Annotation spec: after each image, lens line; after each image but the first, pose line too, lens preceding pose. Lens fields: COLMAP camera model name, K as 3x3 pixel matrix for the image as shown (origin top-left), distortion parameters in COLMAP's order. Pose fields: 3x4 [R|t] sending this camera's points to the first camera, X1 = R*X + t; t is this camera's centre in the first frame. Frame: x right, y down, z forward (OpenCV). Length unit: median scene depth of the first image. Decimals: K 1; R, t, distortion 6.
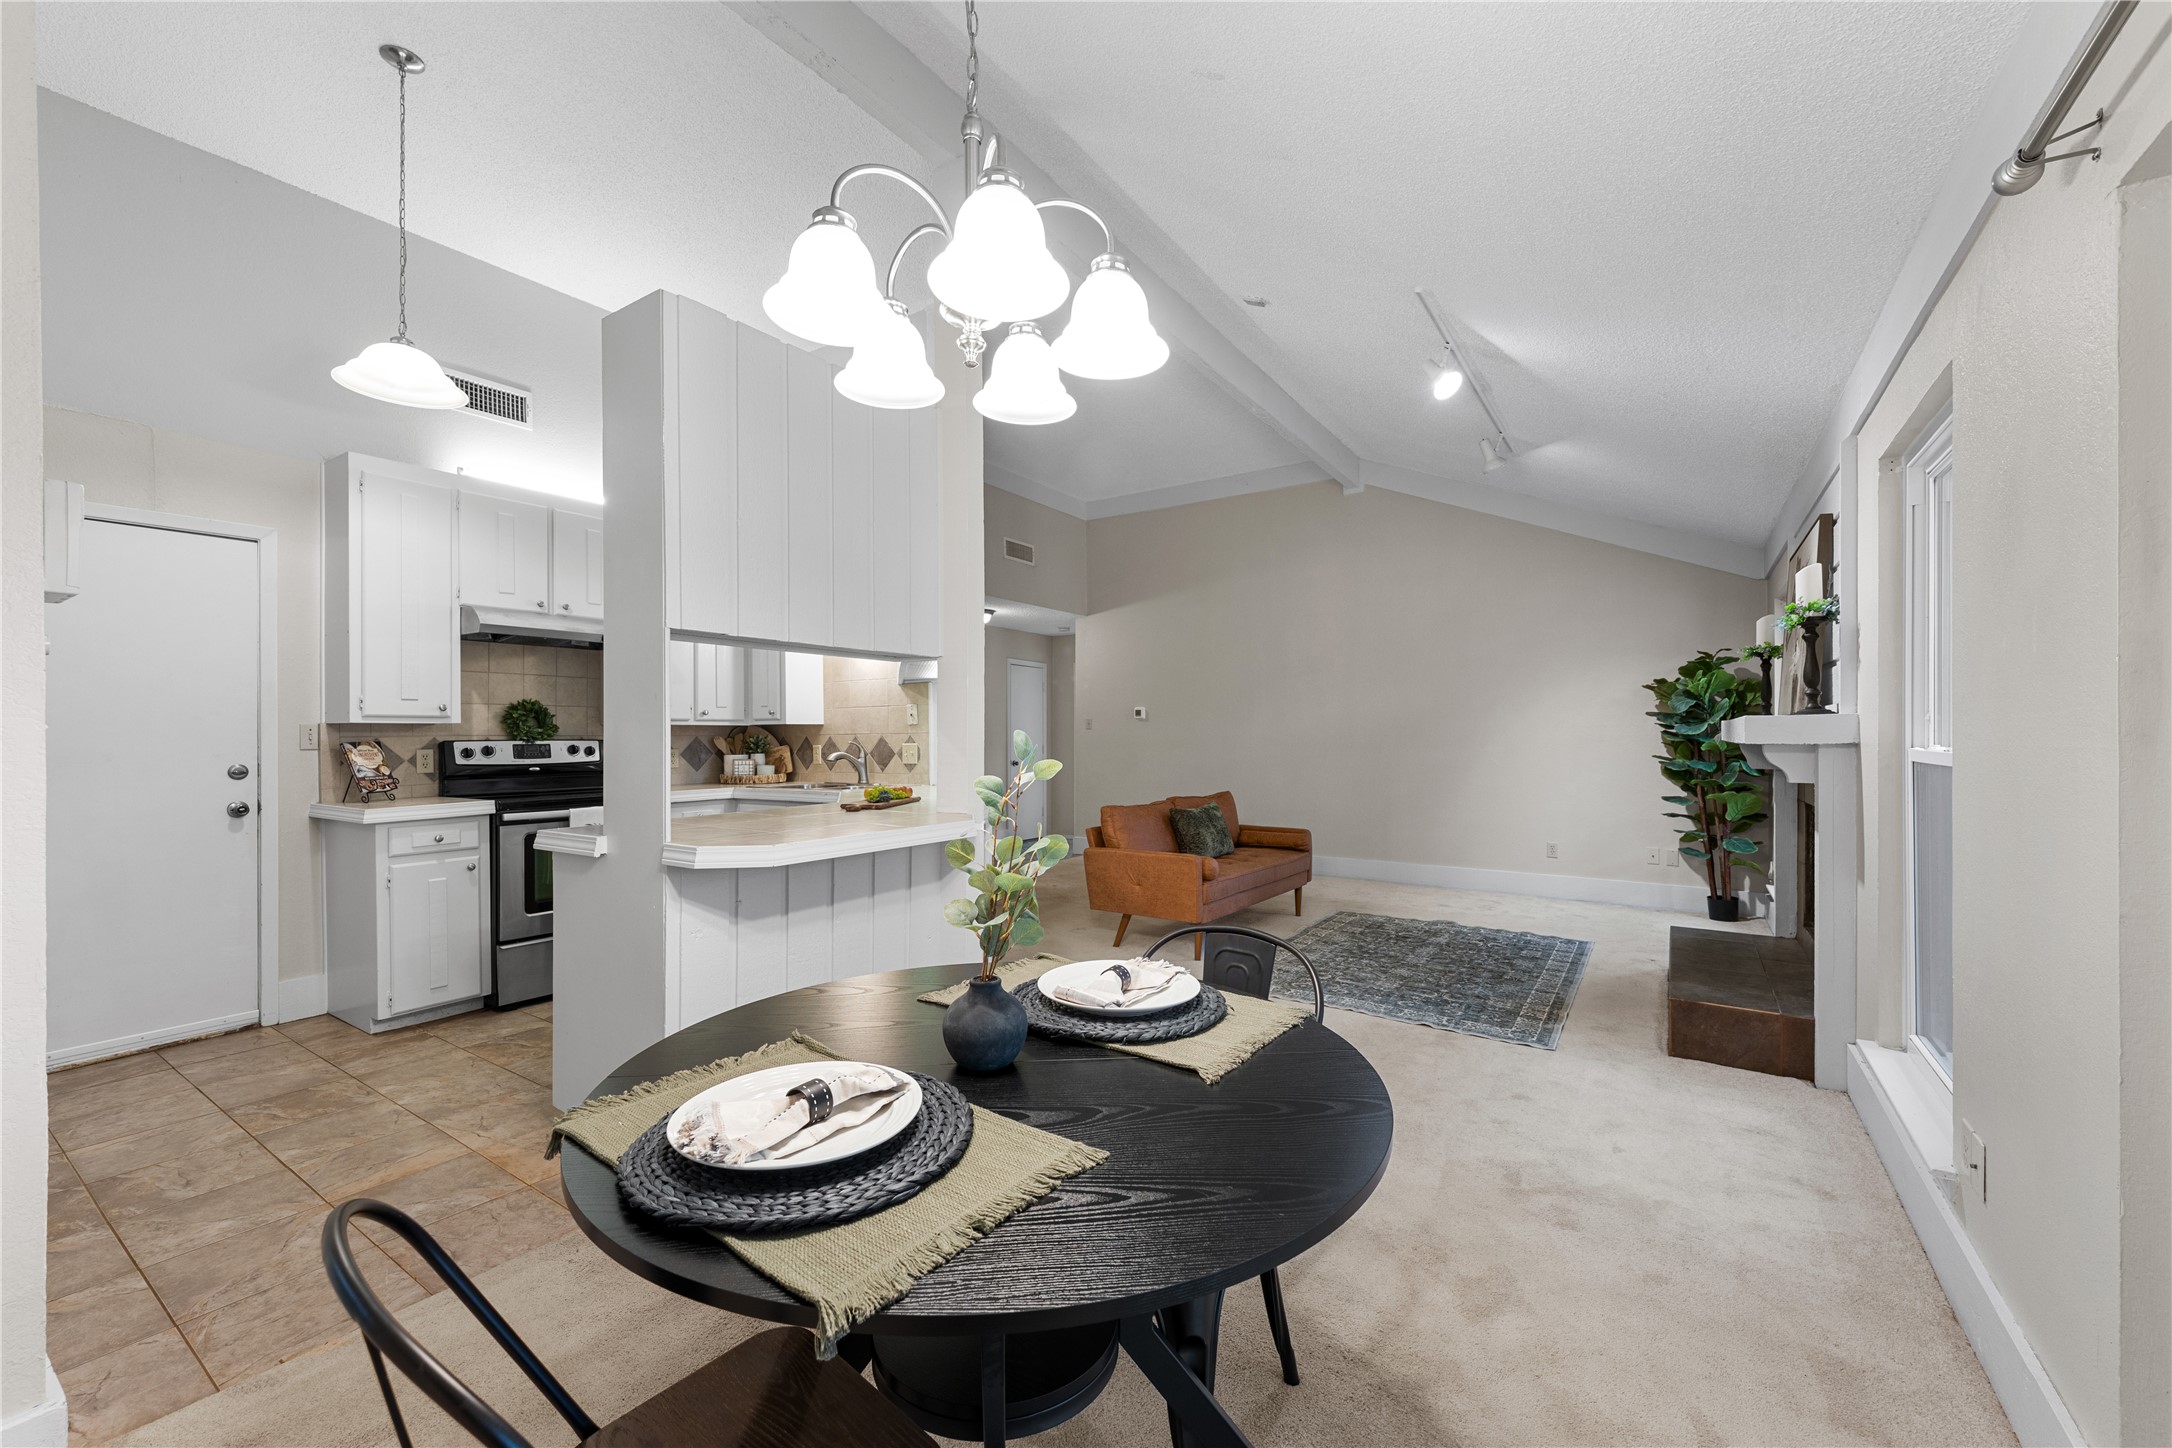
lens RADIAL K [[864.8, 0, 1084.2], [0, 864.8, 721.9], [0, 0, 1]] dist [0.000070, -0.000059]
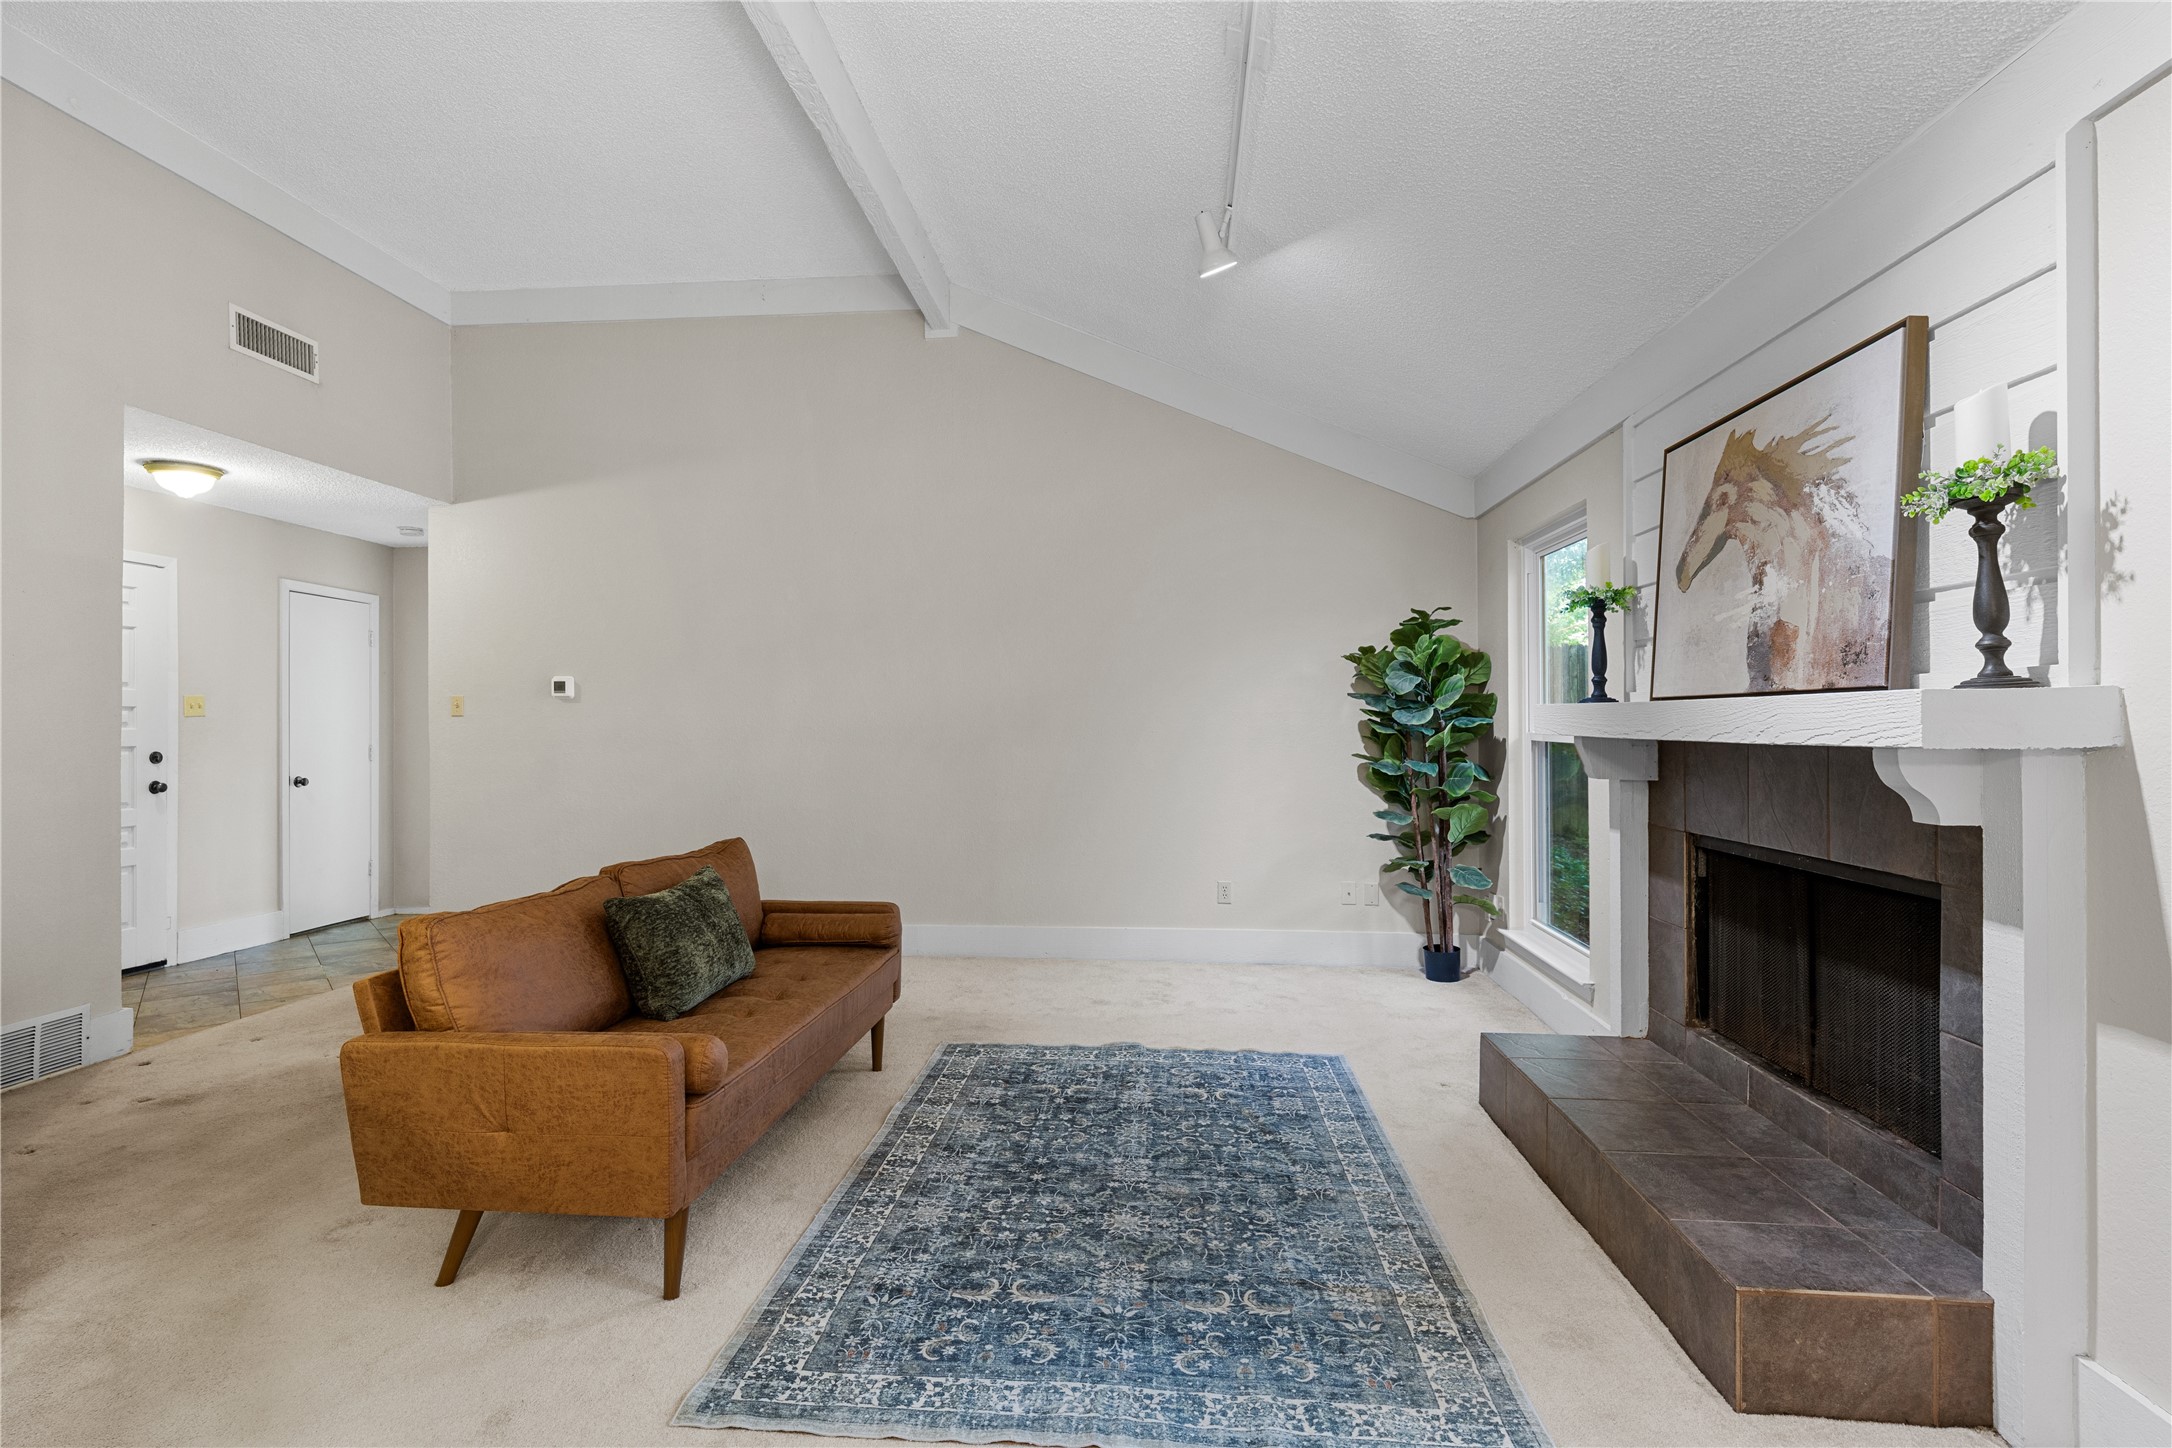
lens RADIAL K [[1021.5, 0, 1074.7], [0, 1021.5, 726.3], [0, 0, 1]] dist [0.006033, -0.000340]
pose [[0.877002, -0.004007, 0.480470, 0.054313], [-0.004921, 0.999838, 0.017322, 0.002649], [-0.480461, -0.017556, 0.876840, 0.401296]]
